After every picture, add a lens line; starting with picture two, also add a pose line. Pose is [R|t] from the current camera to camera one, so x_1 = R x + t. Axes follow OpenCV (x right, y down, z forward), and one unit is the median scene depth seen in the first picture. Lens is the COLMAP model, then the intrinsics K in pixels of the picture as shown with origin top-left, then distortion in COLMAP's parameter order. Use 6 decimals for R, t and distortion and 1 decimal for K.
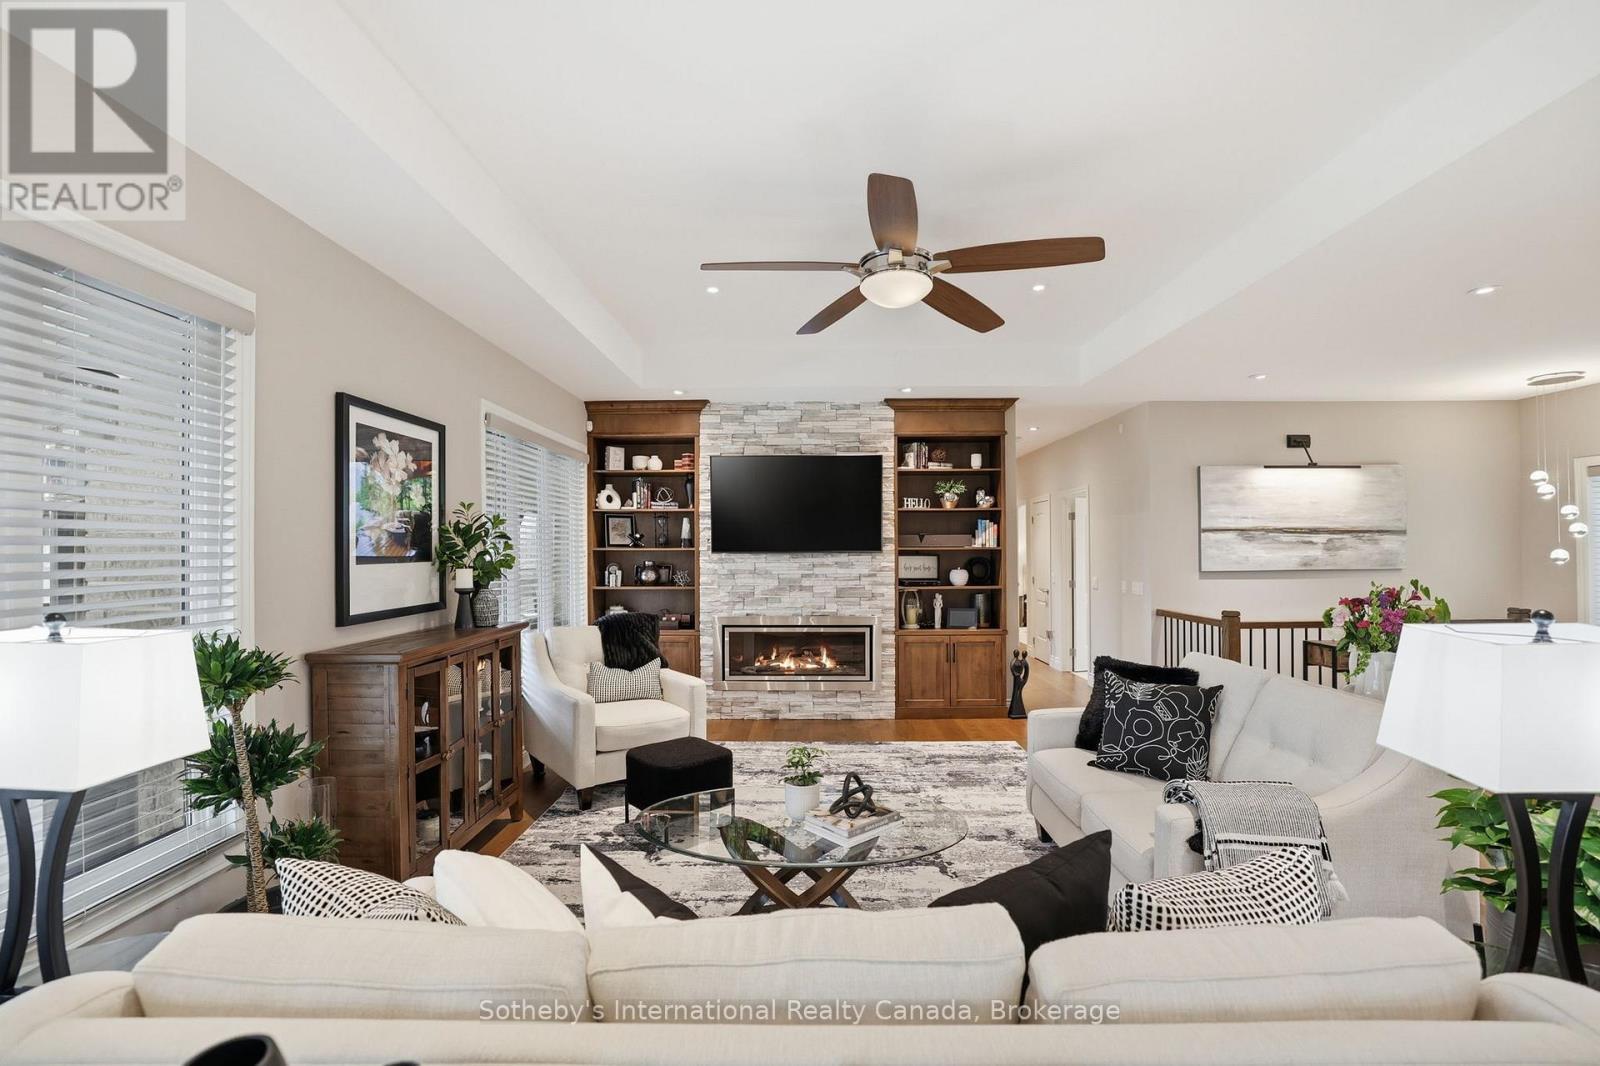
lens RADIAL K [[728.0, 0, 812.5], [0, 728.0, 538.0], [0, 0, 1]] dist [-0.022433, 0.012075]
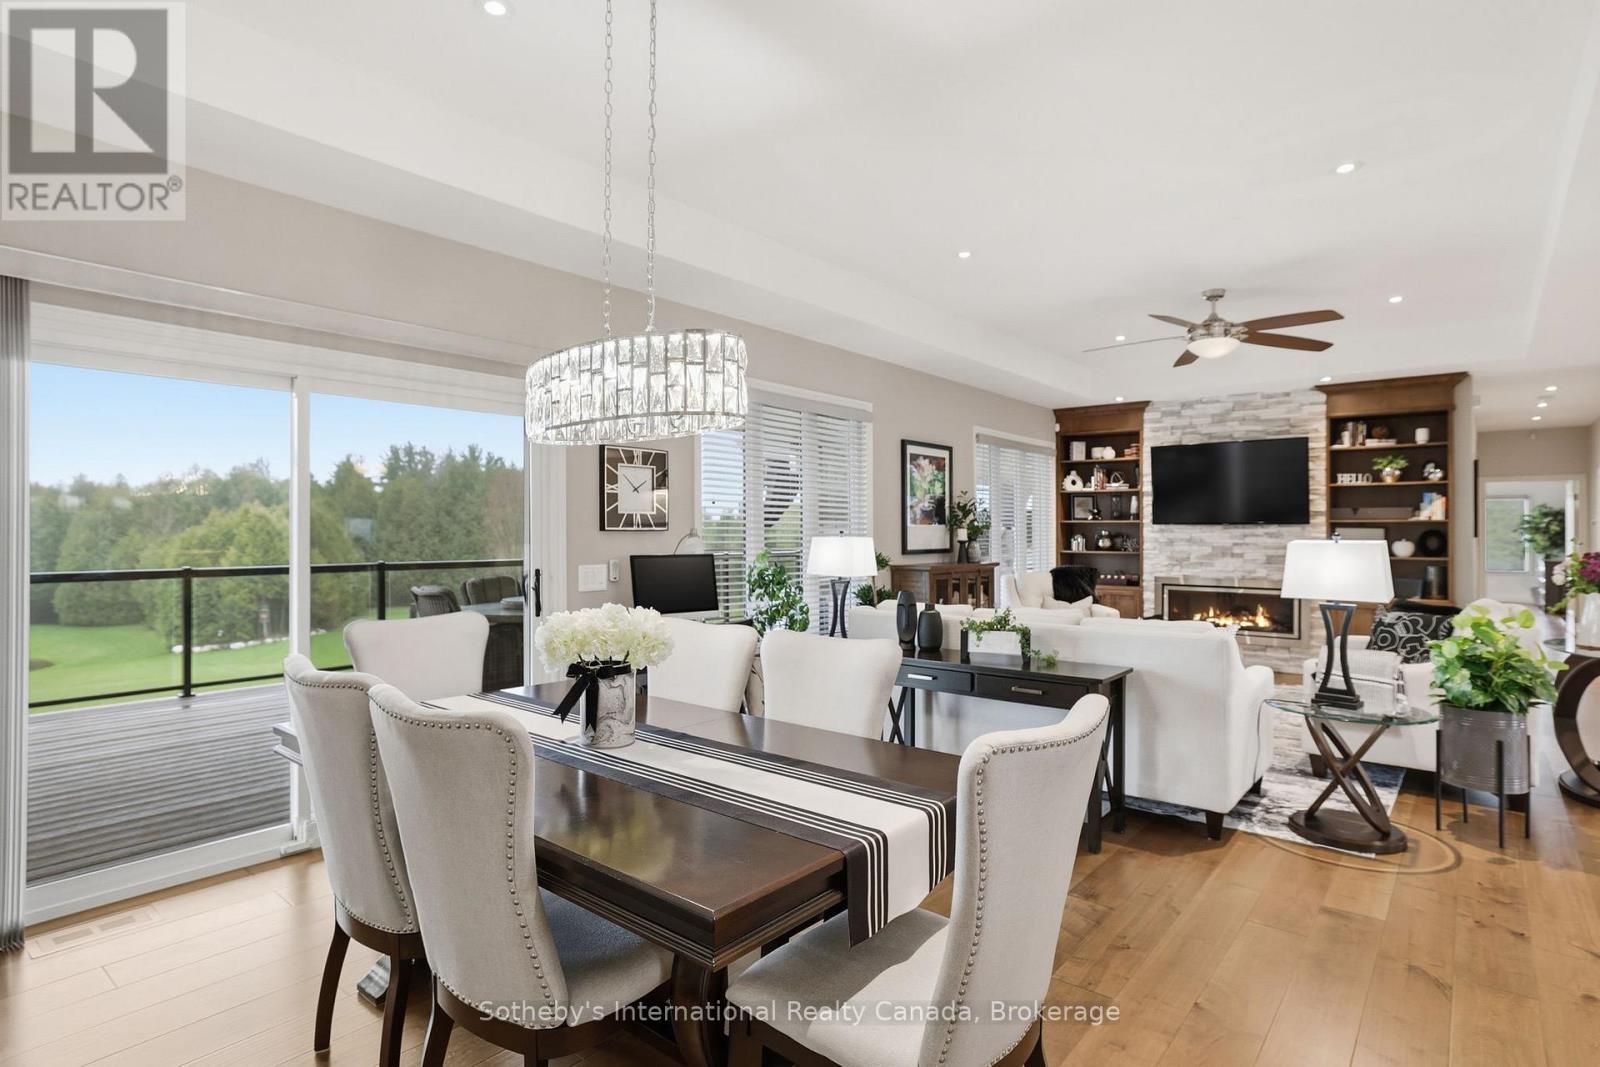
lens RADIAL K [[843.3, 0, 795.1], [0, 843.3, 522.8], [0, 0, 1]] dist [-0.051223, -0.000763]
pose [[0.779853, 0.000827, -0.625963, 0.270177], [0.002467, 0.999987, 0.004394, 0.009983], [0.625958, -0.004971, 0.779841, -0.474620]]
